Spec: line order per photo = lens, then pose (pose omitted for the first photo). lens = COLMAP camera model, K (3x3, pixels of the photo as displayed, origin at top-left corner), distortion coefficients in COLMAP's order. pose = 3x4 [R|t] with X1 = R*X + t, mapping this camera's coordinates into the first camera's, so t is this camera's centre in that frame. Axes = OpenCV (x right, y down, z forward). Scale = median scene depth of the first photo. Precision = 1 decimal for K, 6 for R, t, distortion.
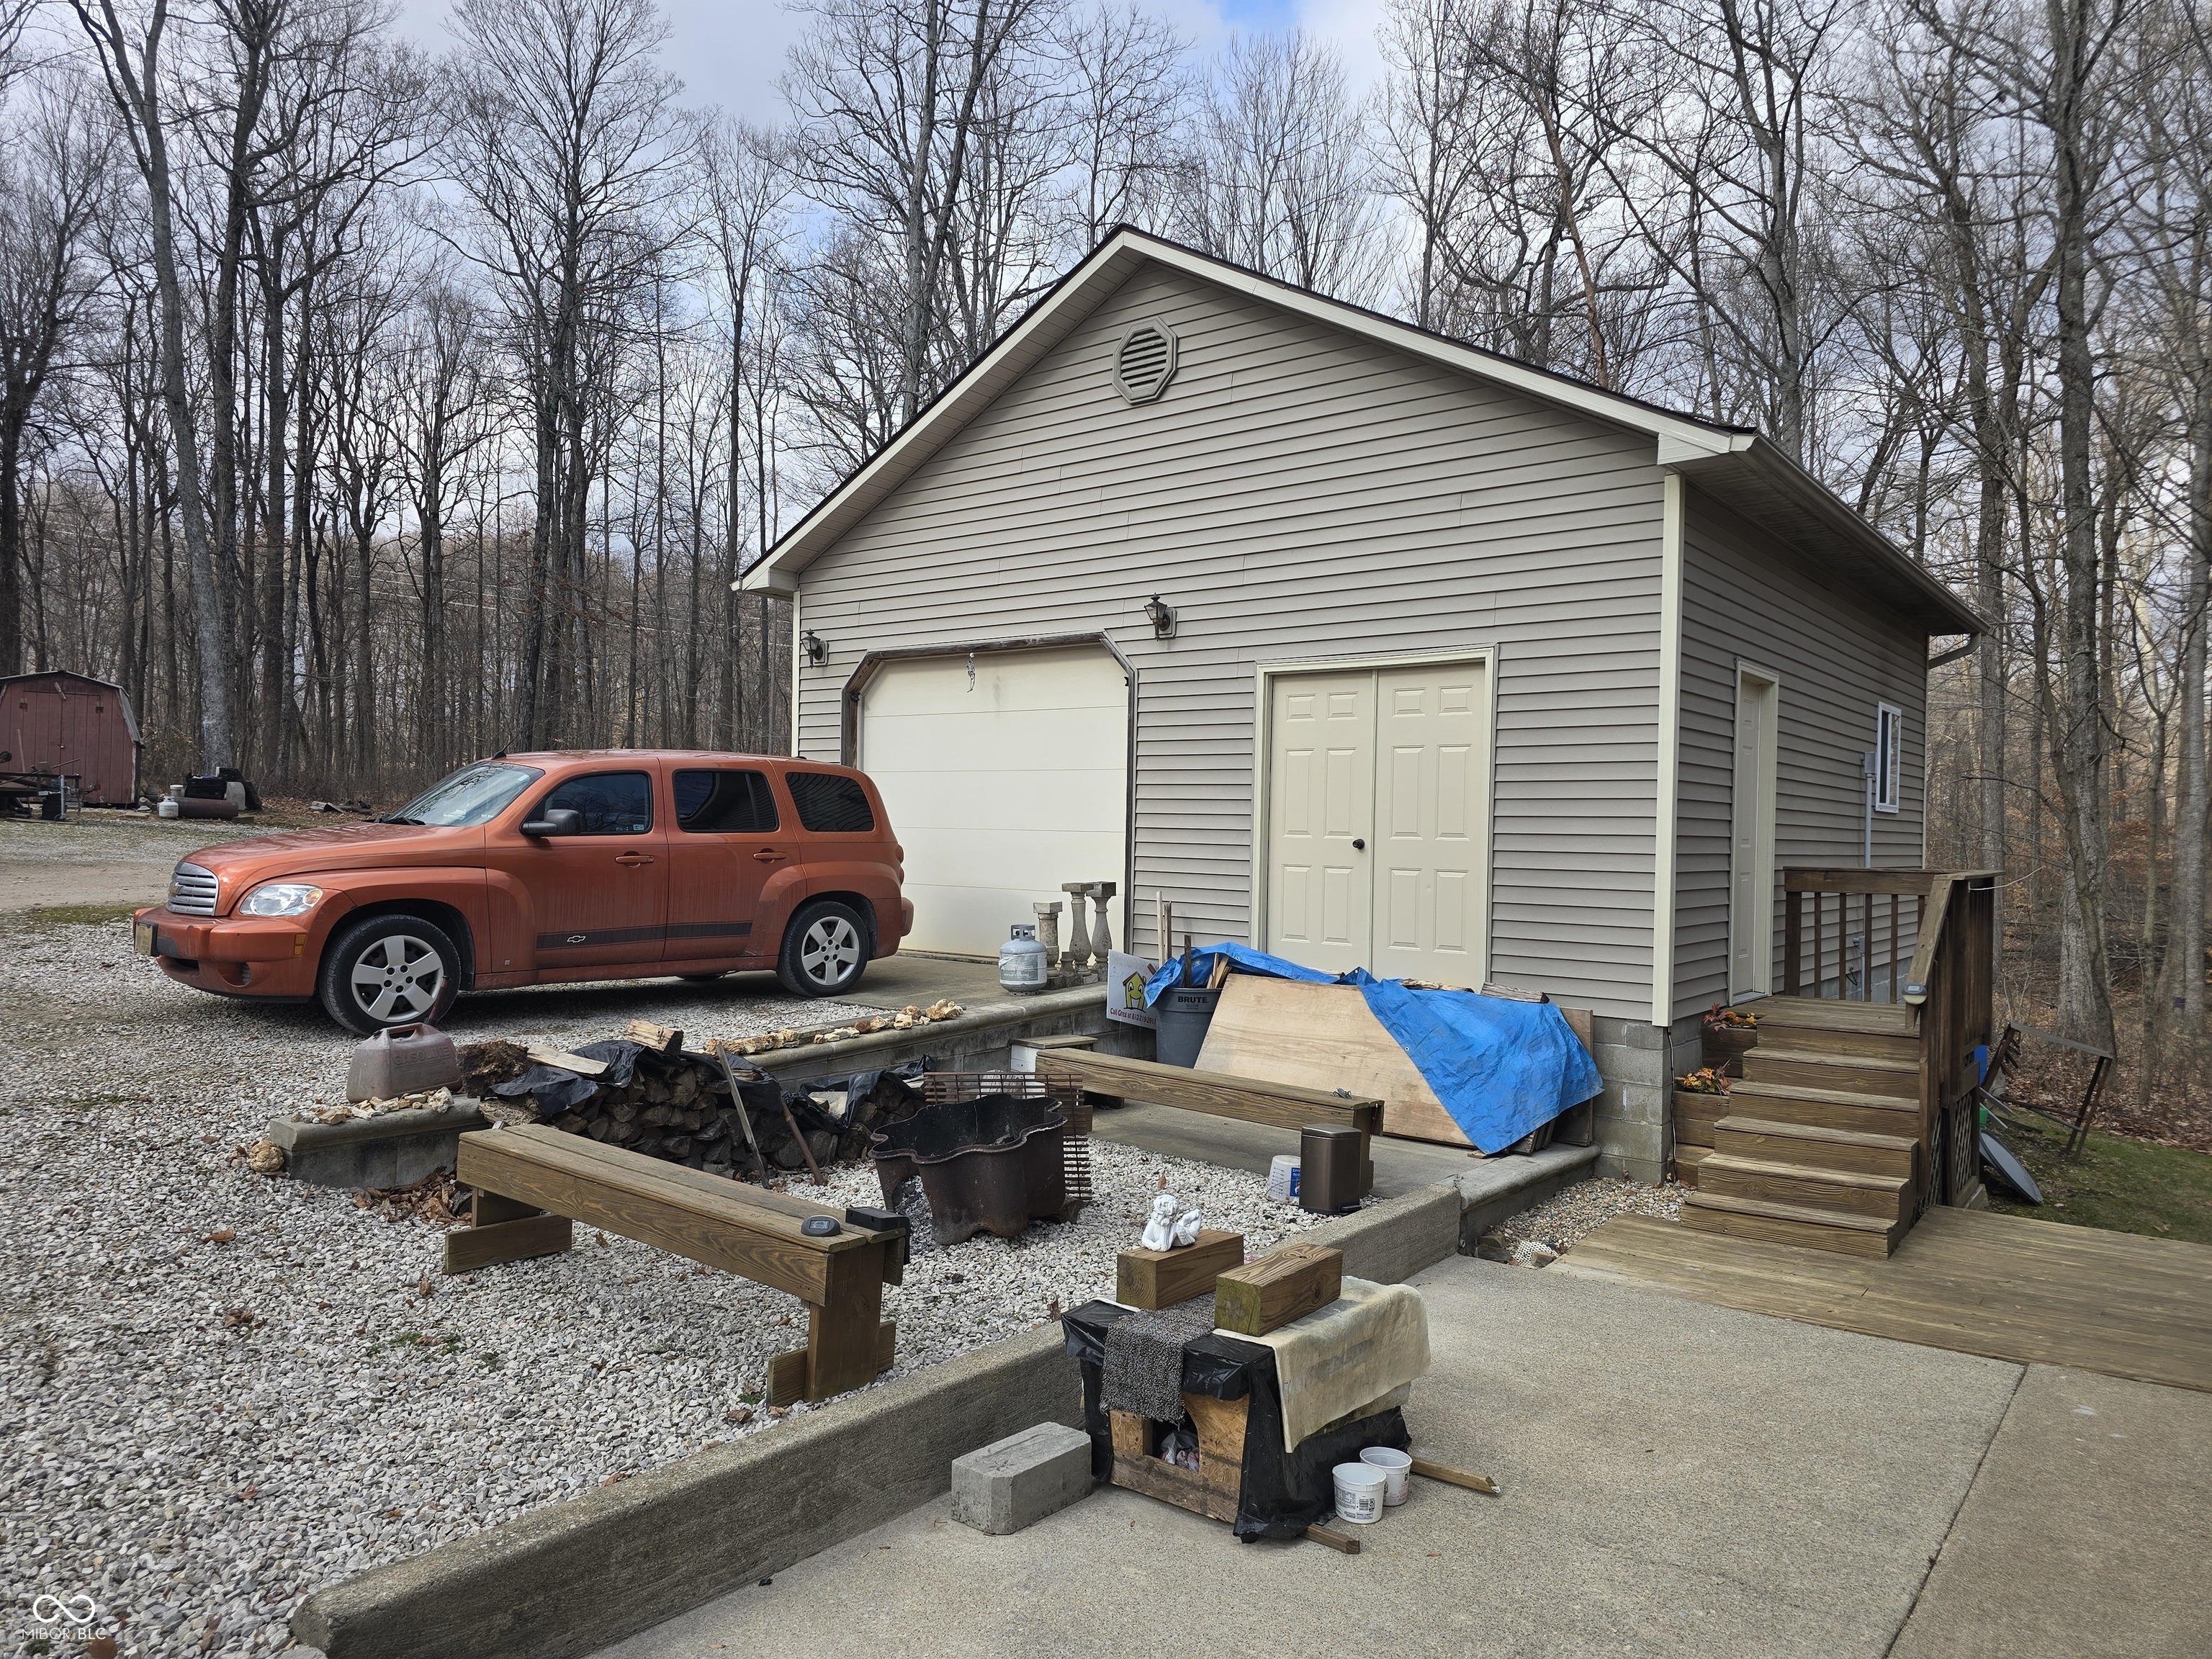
lens RADIAL K [[1471.0, 0, 1106.0], [0, 1471.0, 834.2], [0, 0, 1]] dist [0.054909, -0.043114]
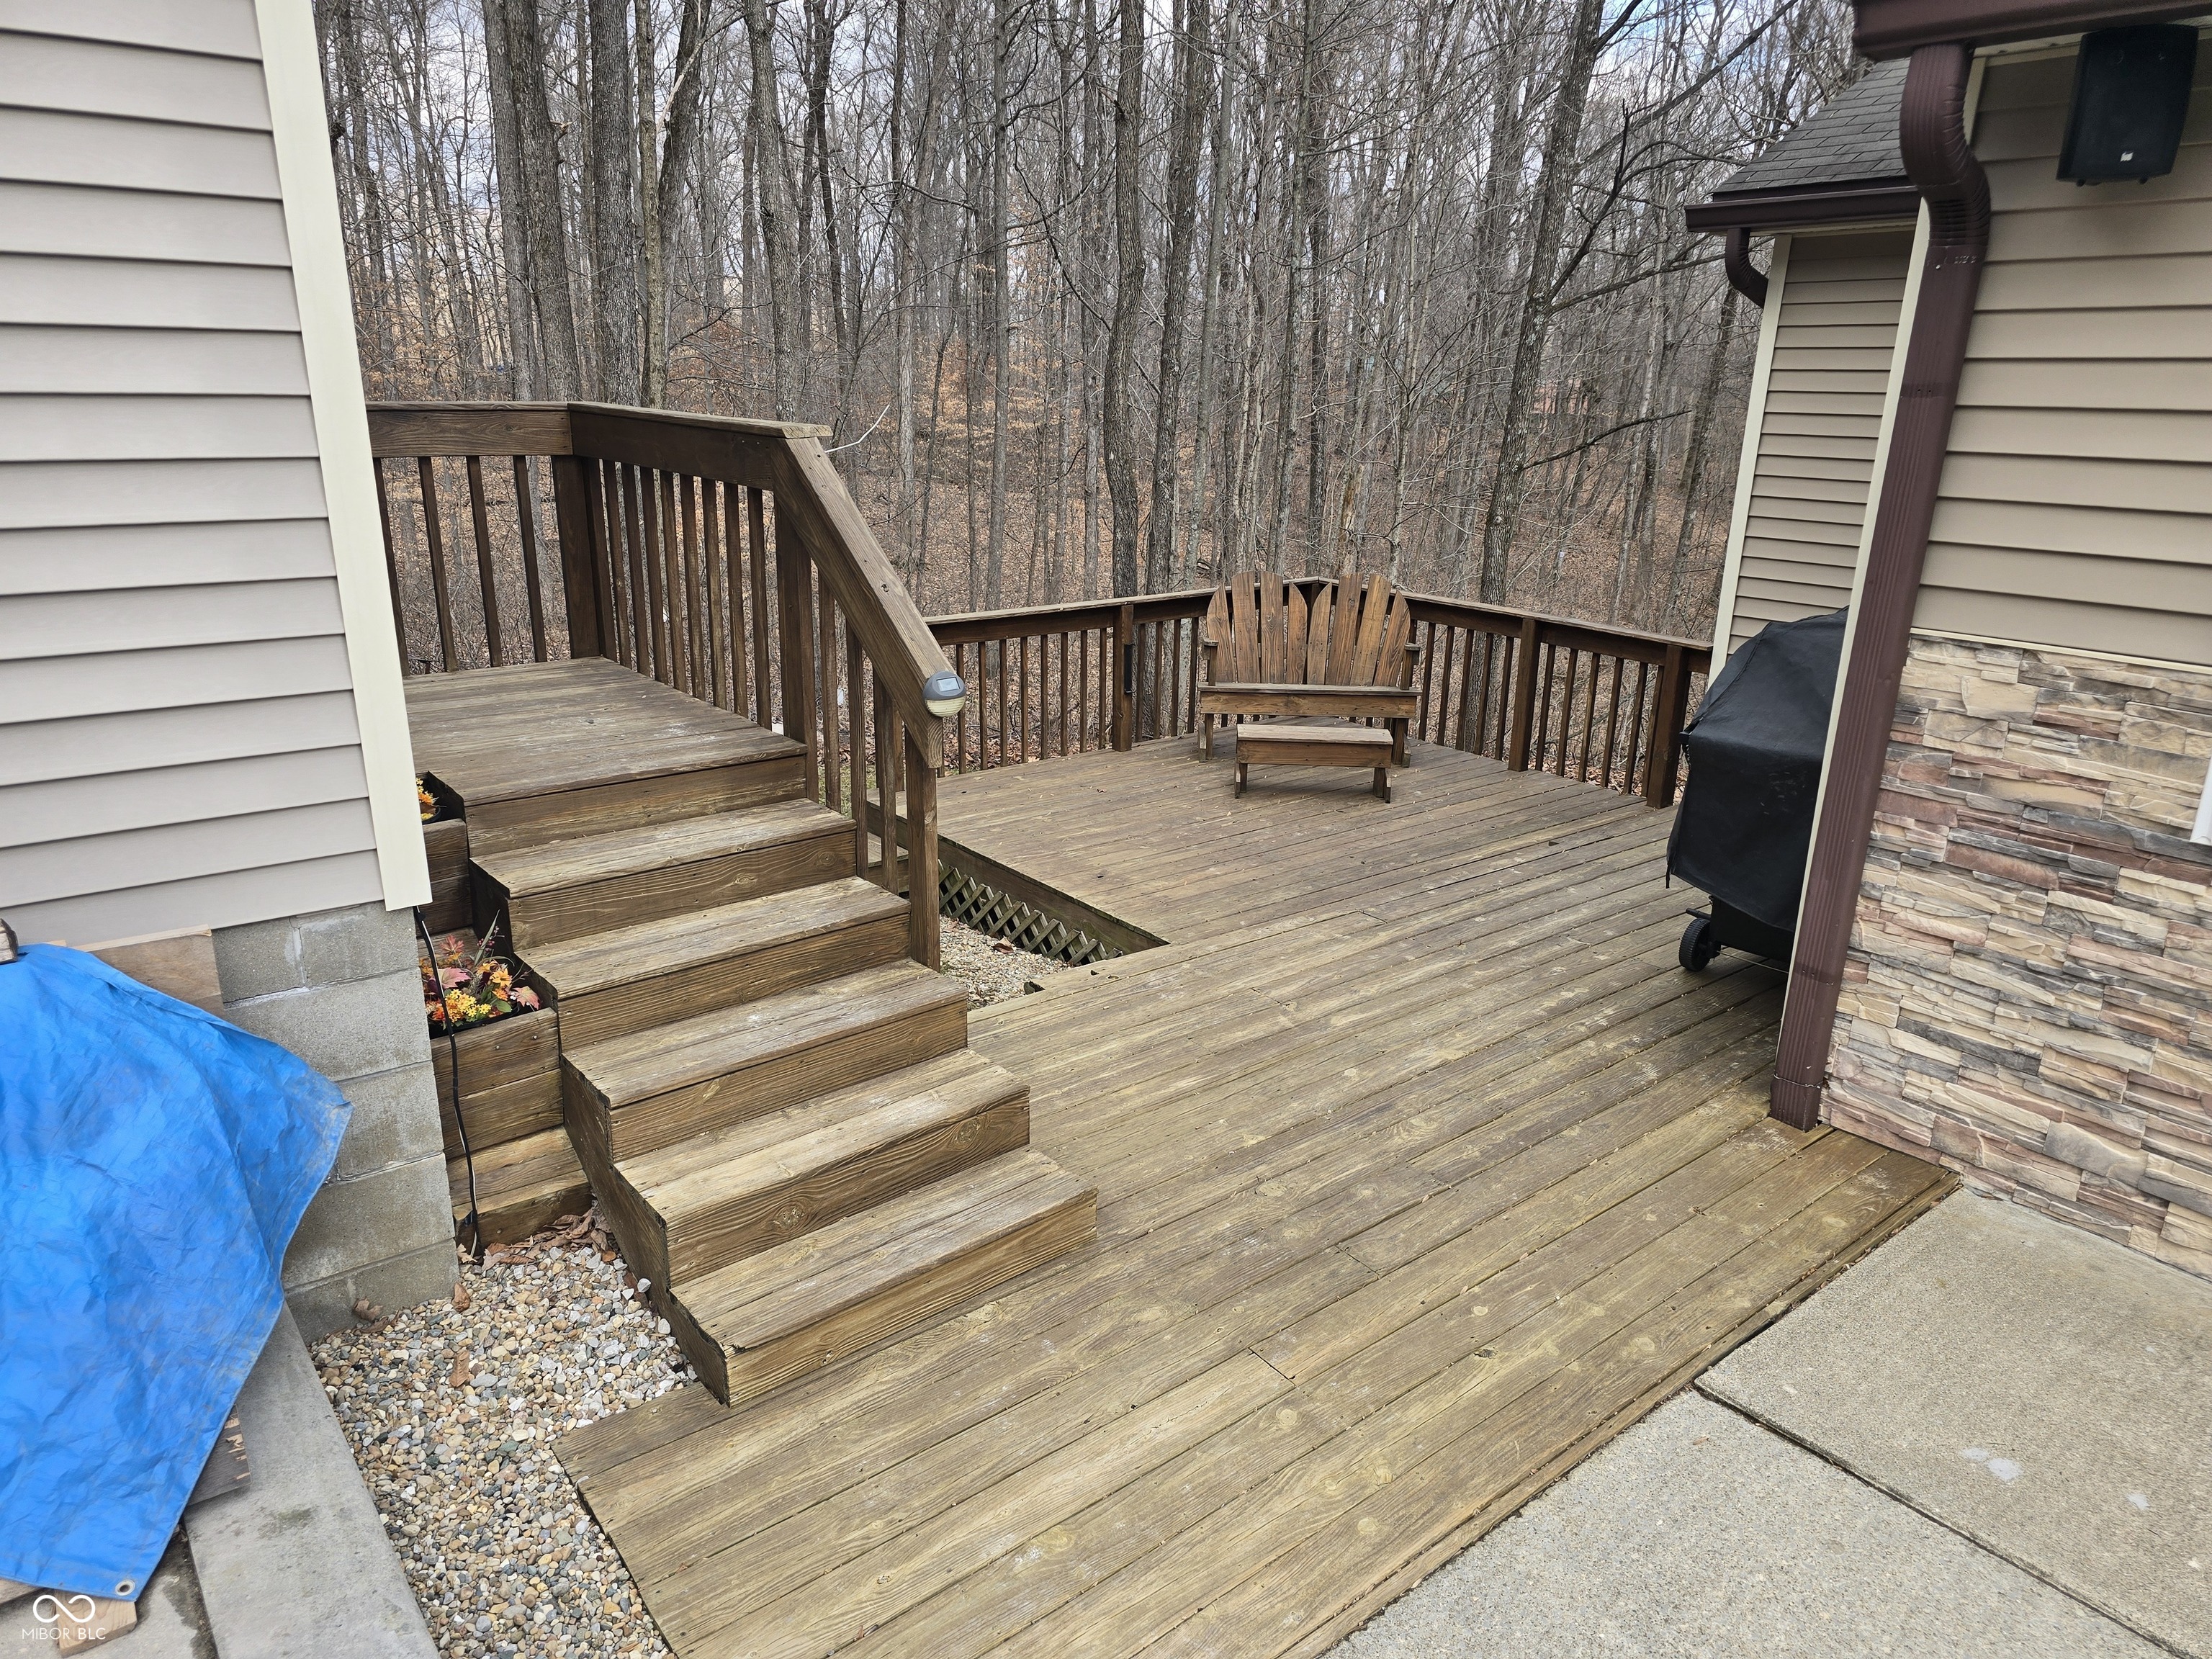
lens RADIAL K [[1471.0, 0, 1107.5], [0, 1471.0, 828.8], [0, 0, 1]] dist [0.054909, -0.043114]
pose [[0.222231, -0.302719, 0.926809, 0.104366], [-0.018468, 0.949102, 0.314428, -0.003902], [-0.974819, -0.086992, 0.205329, 0.916314]]
